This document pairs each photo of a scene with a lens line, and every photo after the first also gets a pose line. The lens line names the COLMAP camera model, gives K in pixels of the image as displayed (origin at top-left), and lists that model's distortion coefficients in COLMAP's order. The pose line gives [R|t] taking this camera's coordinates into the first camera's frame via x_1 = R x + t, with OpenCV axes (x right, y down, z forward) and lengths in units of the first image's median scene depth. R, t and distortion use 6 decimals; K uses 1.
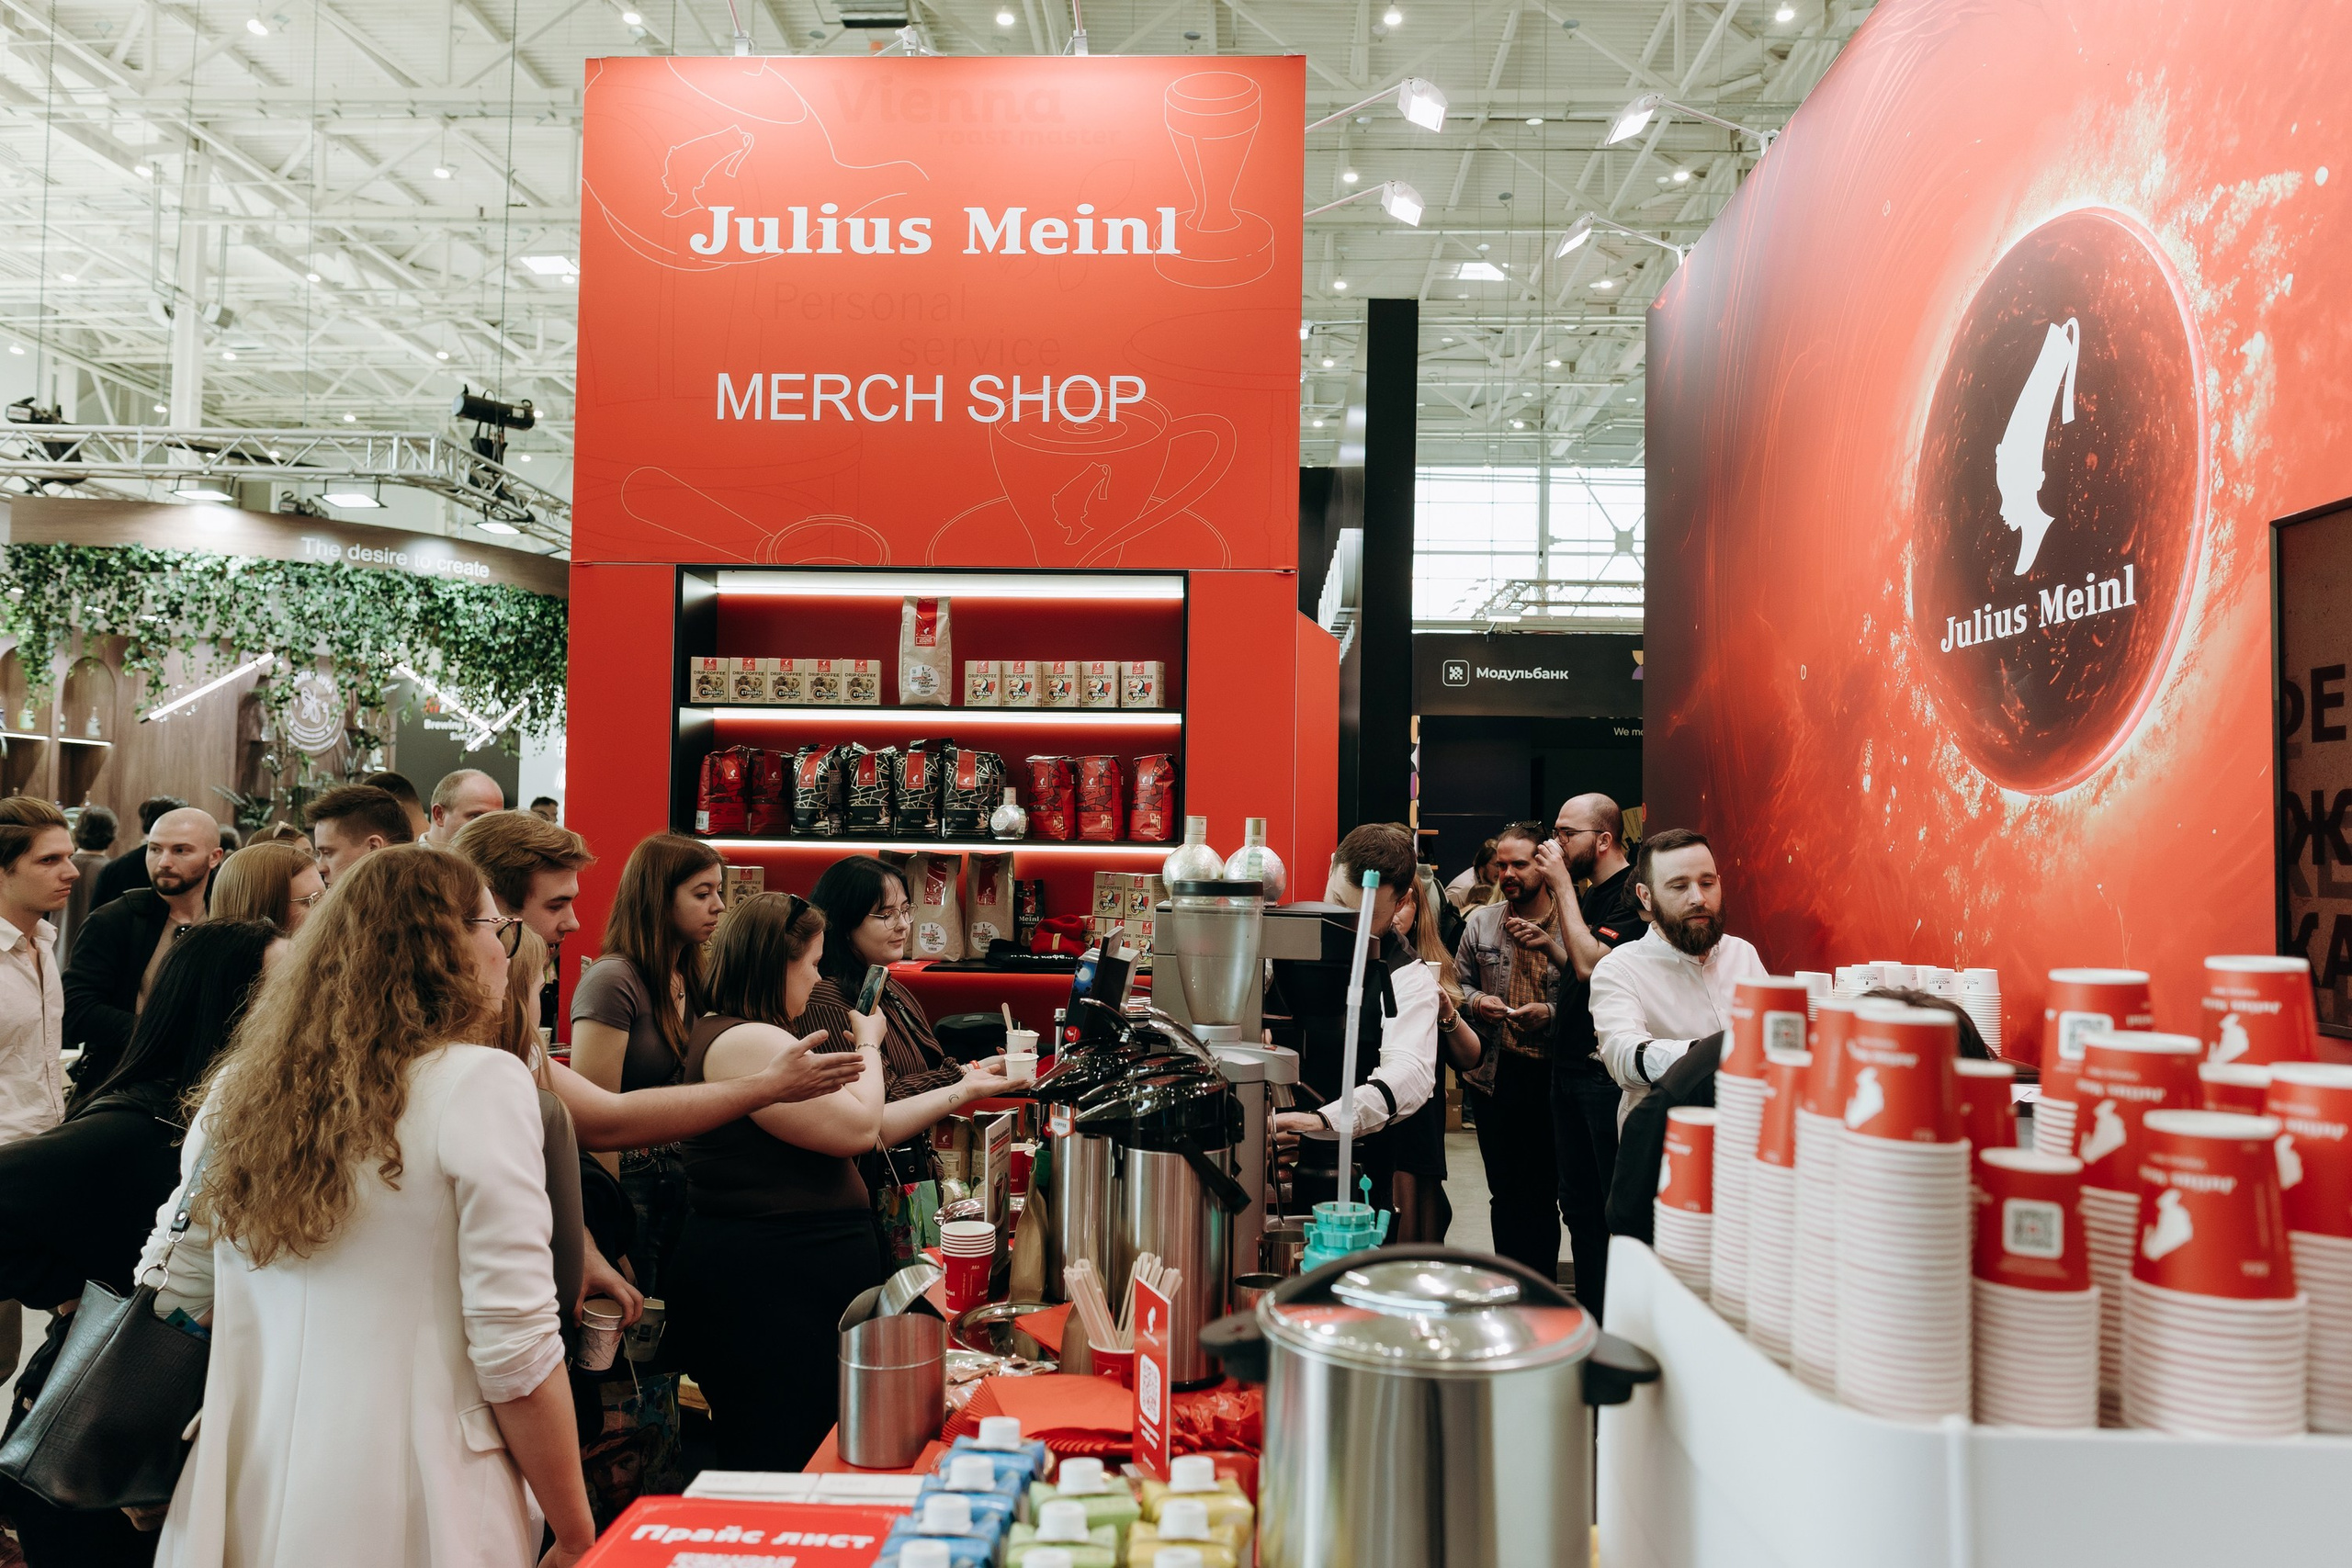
lens RADIAL K [[1650.9, 0, 1179.5], [0, 1650.9, 782.1], [0, 0, 1]] dist [0.024472, -0.015490]
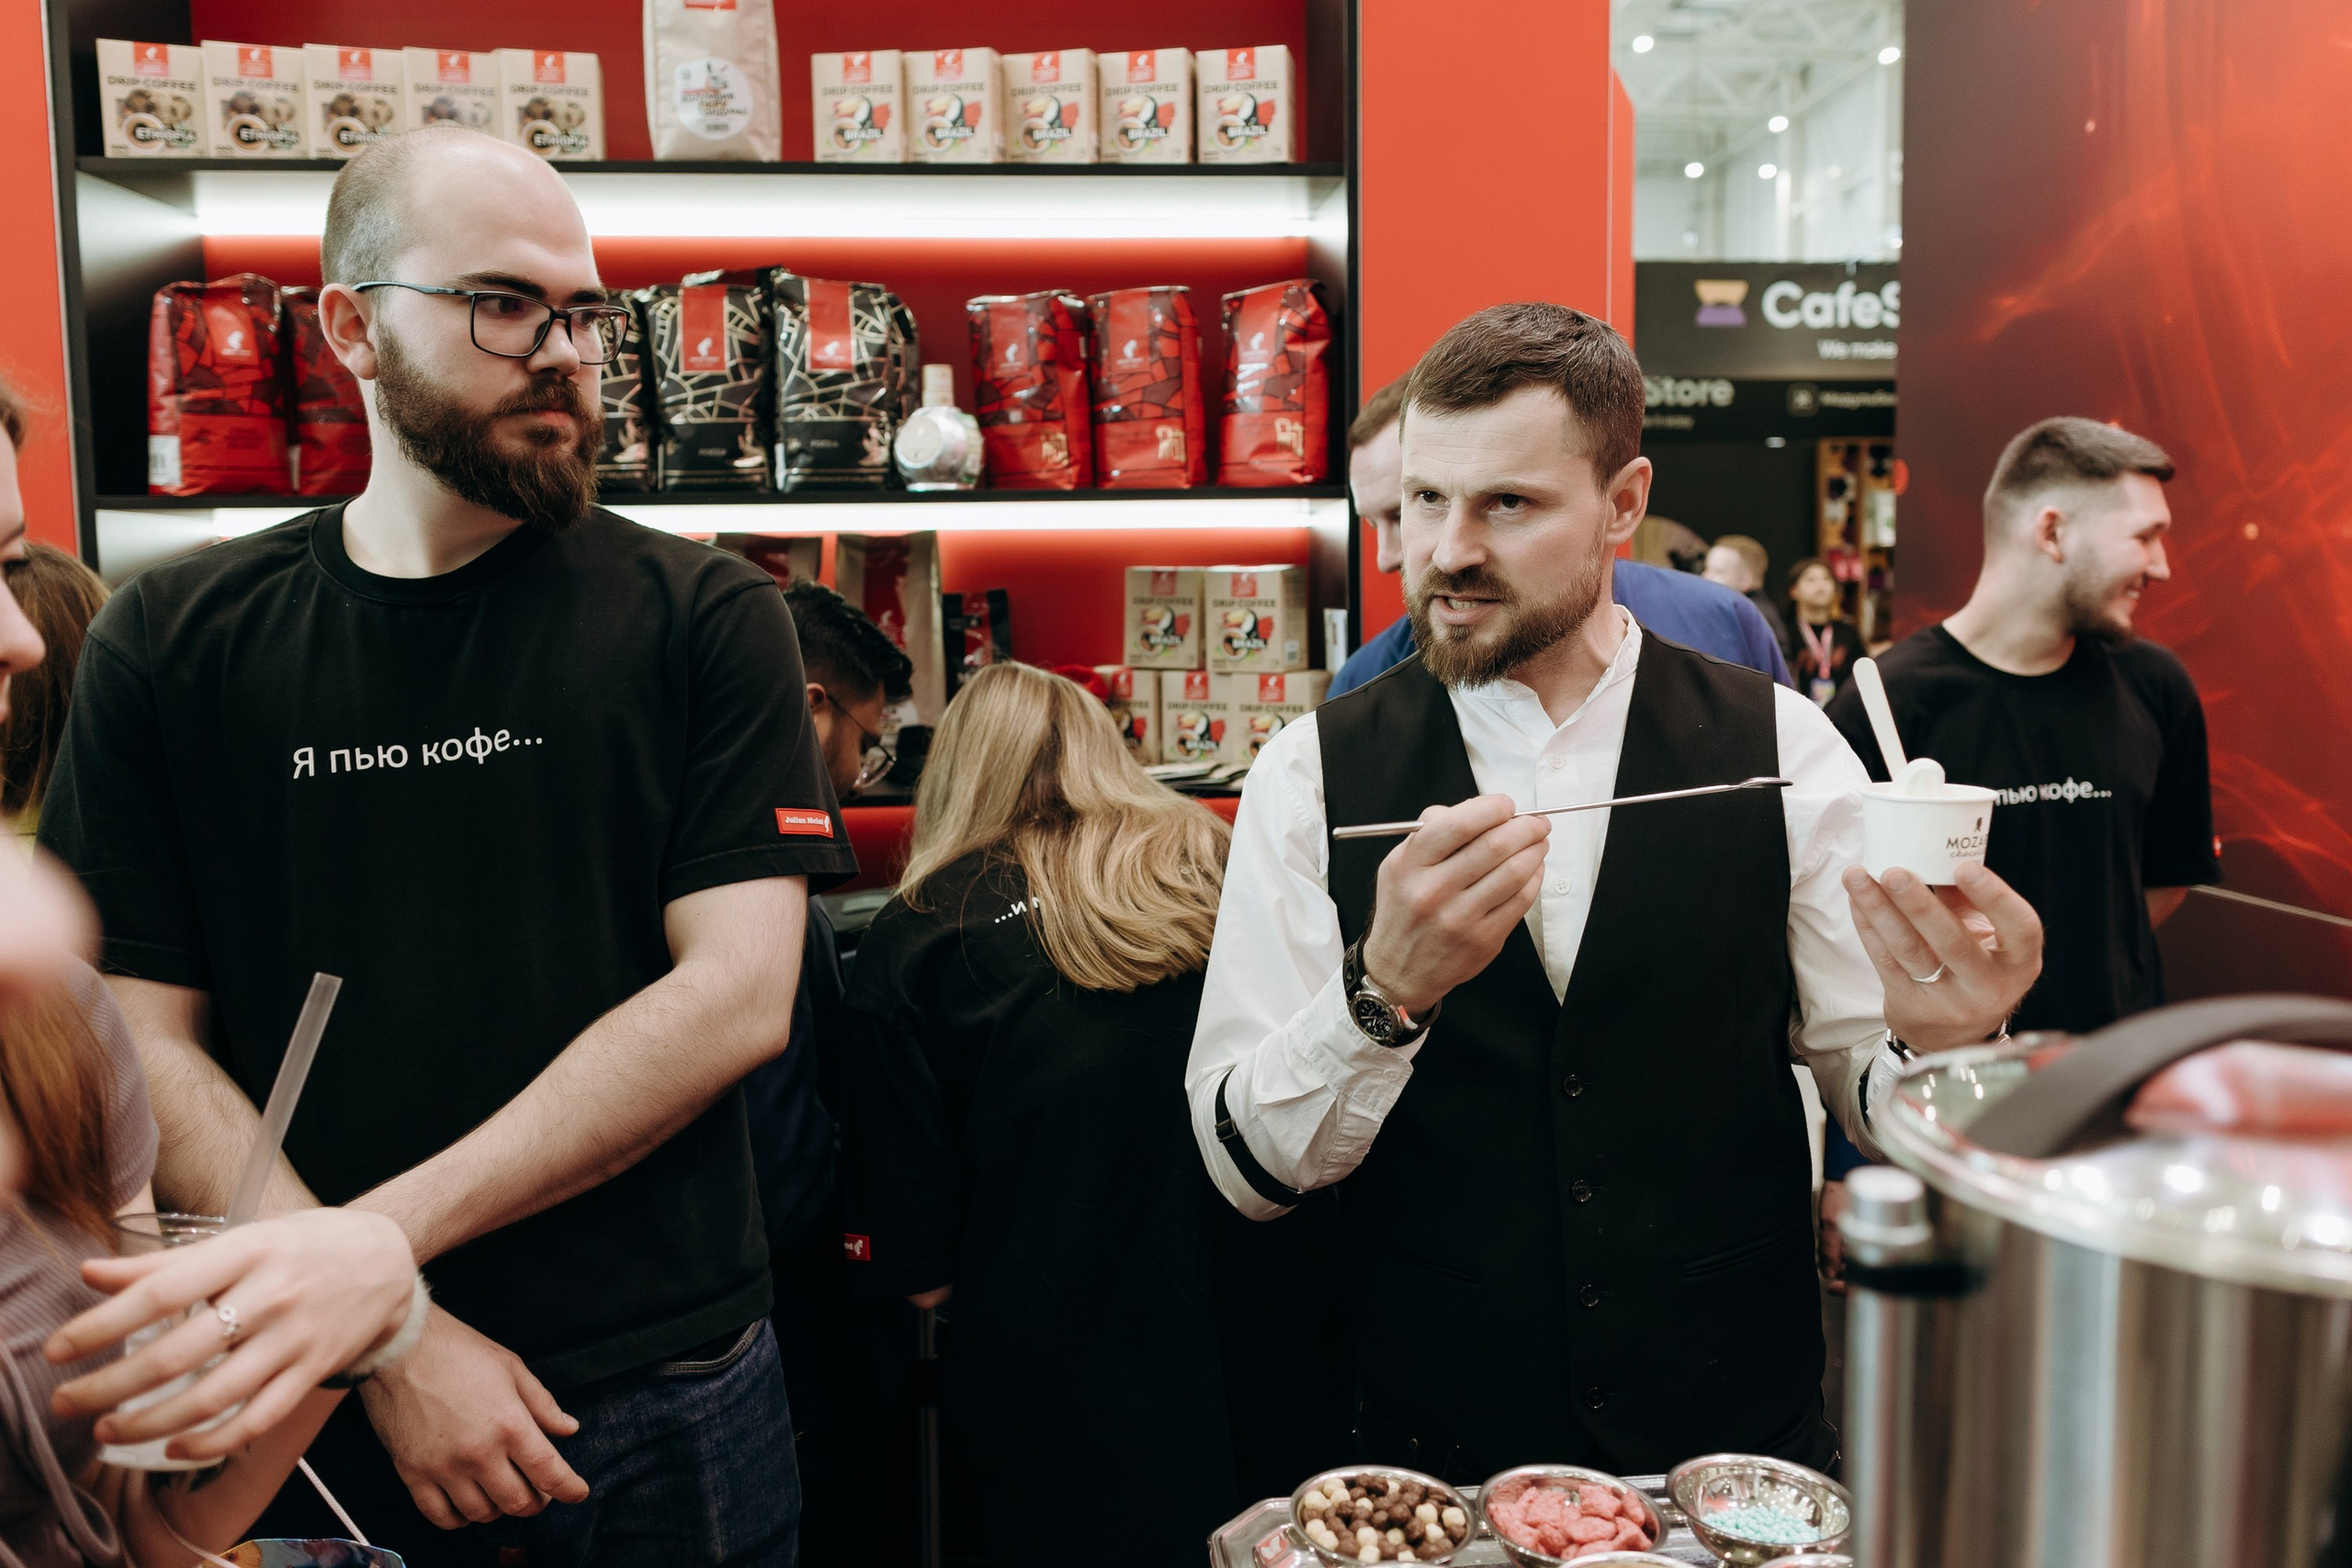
lens RADIAL K [[1750.1, 0, 1170.2], [0, 1750.1, 752.2], [0, 0, 1]] dist [0.014241, -0.000212]
pose [[0.992704, -0.040897, 0.113428, -0.098250], [0.026796, 0.992025, 0.123163, 0.047138], [-0.117561, -0.119225, 0.985883, 0.542348]]
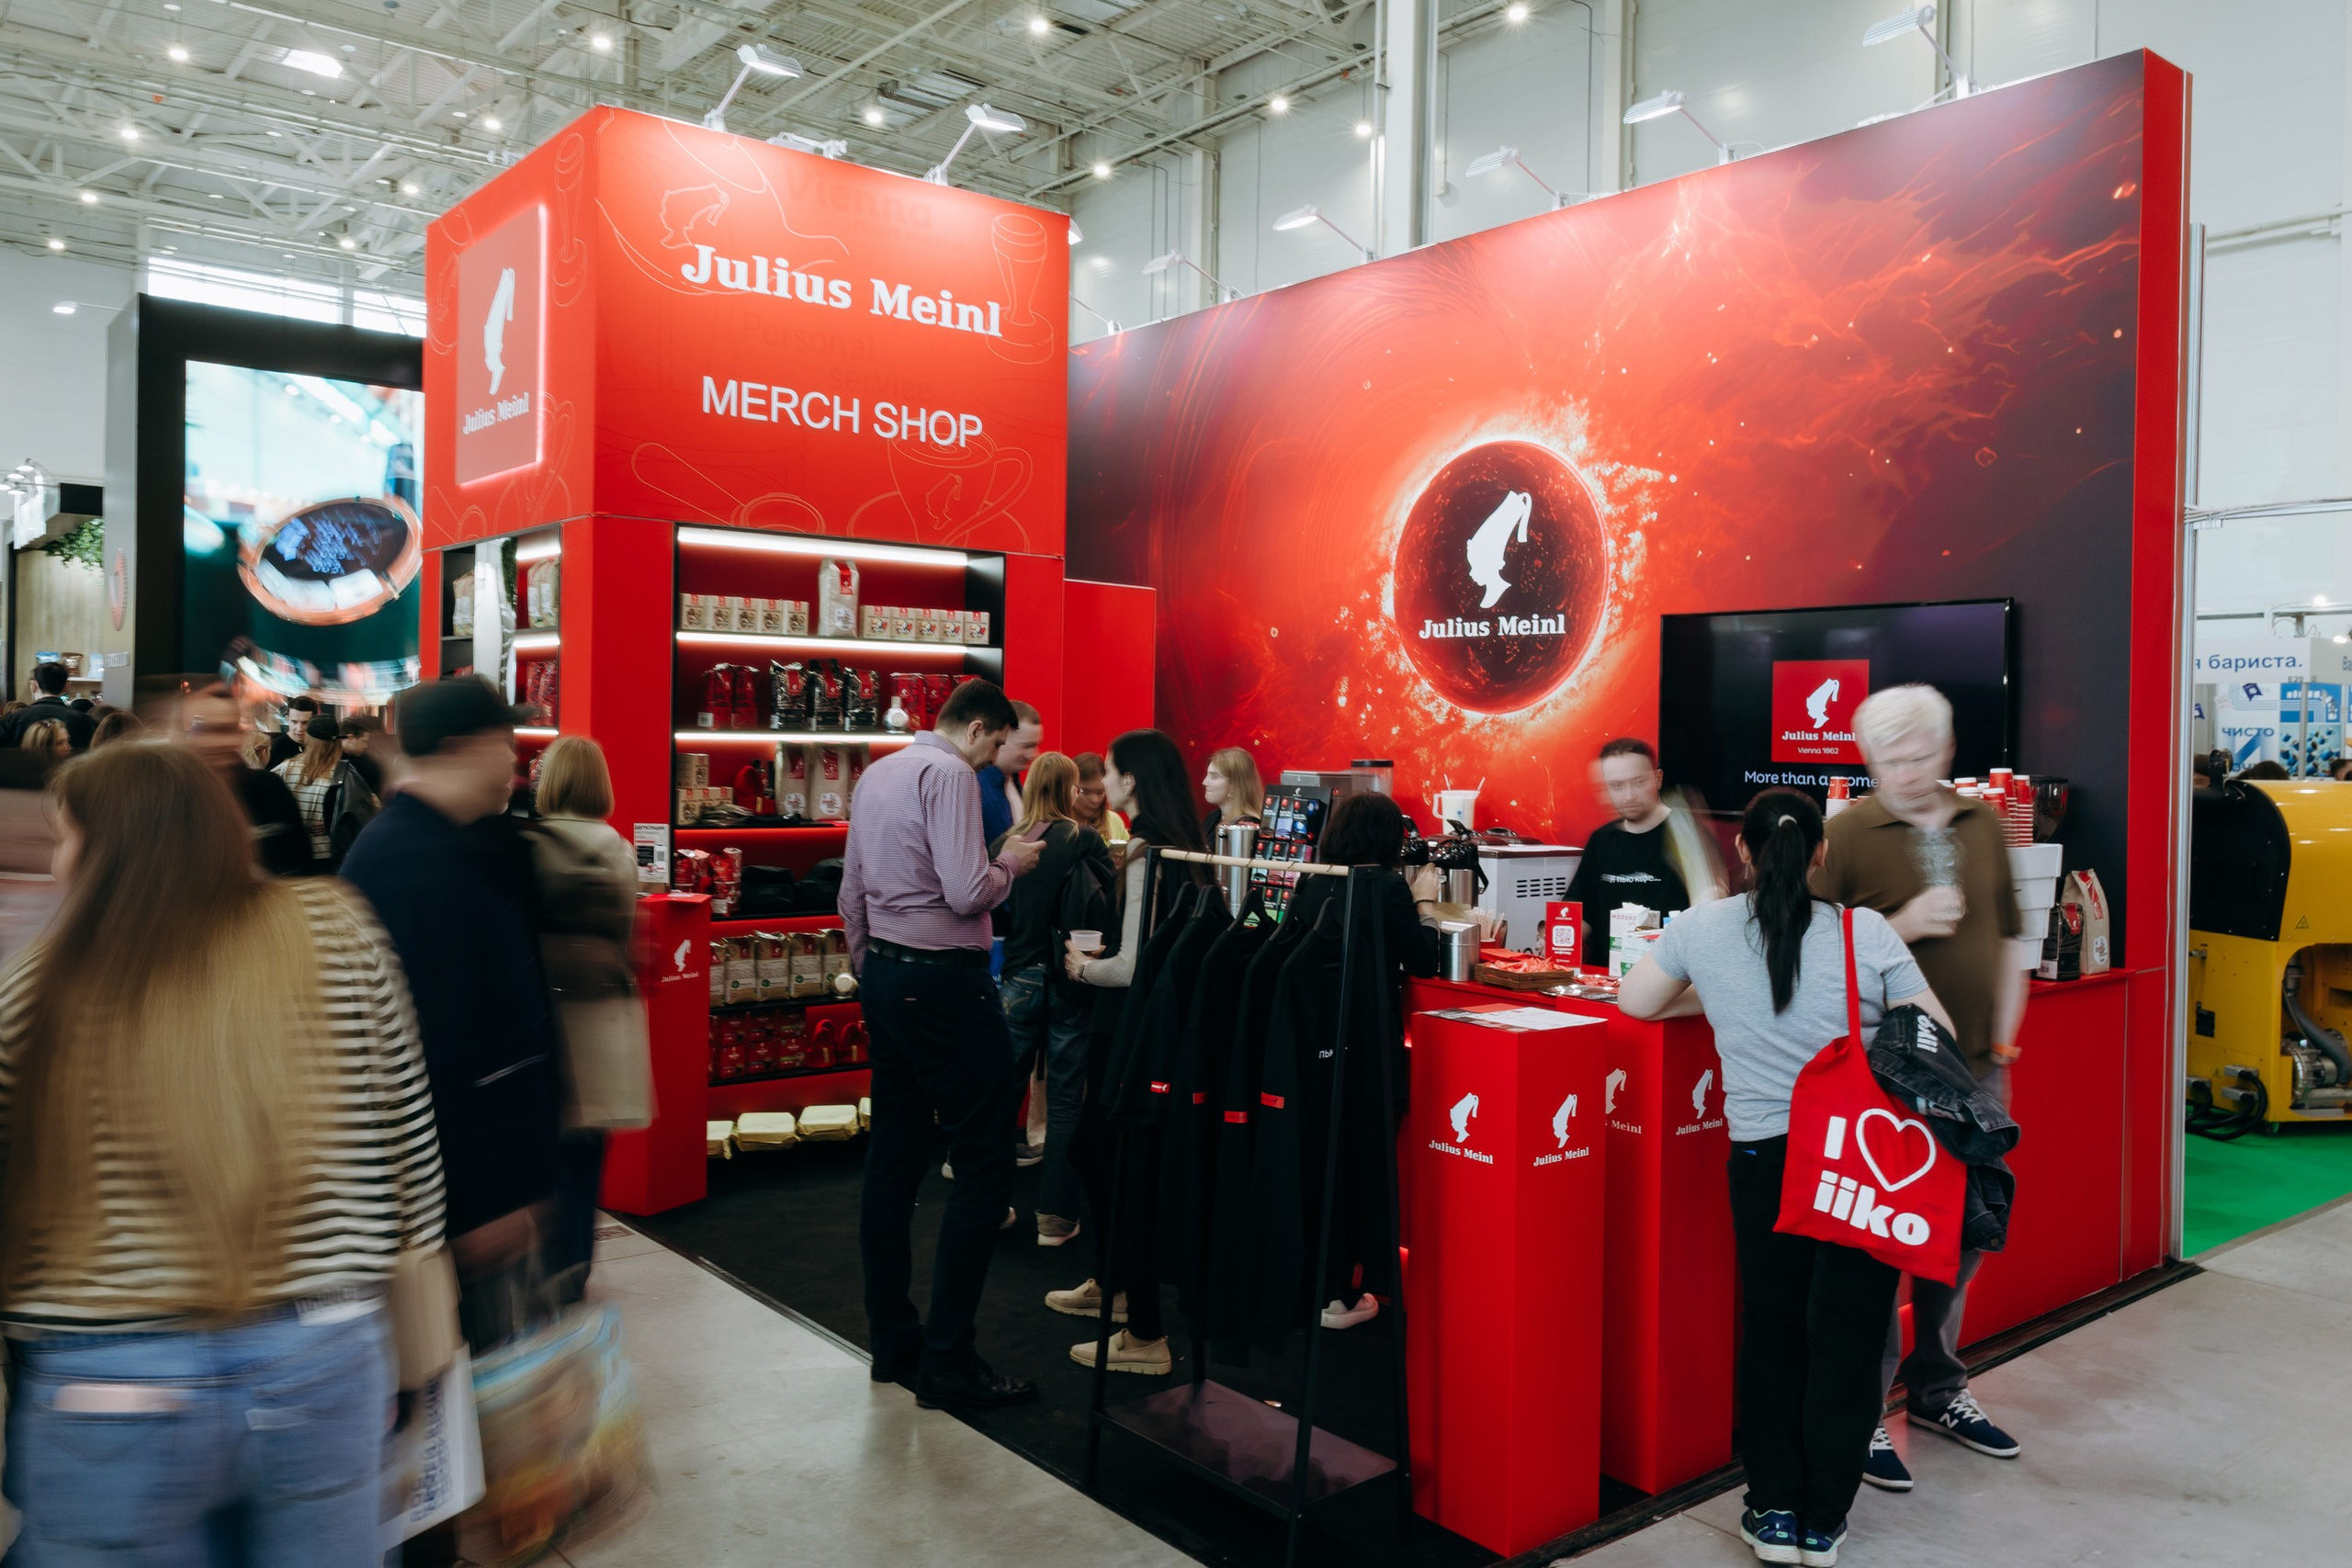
lens RADIAL K [[1750.1, 0, 1170.2], [0, 1750.1, 752.2], [0, 0, 1]] dist [0.014241, -0.000212]
pose [[0.756287, -0.010634, 0.654154, -0.912882], [-0.030277, 0.998228, 0.051232, -0.033423], [-0.653539, -0.058552, 0.754625, -0.300428]]
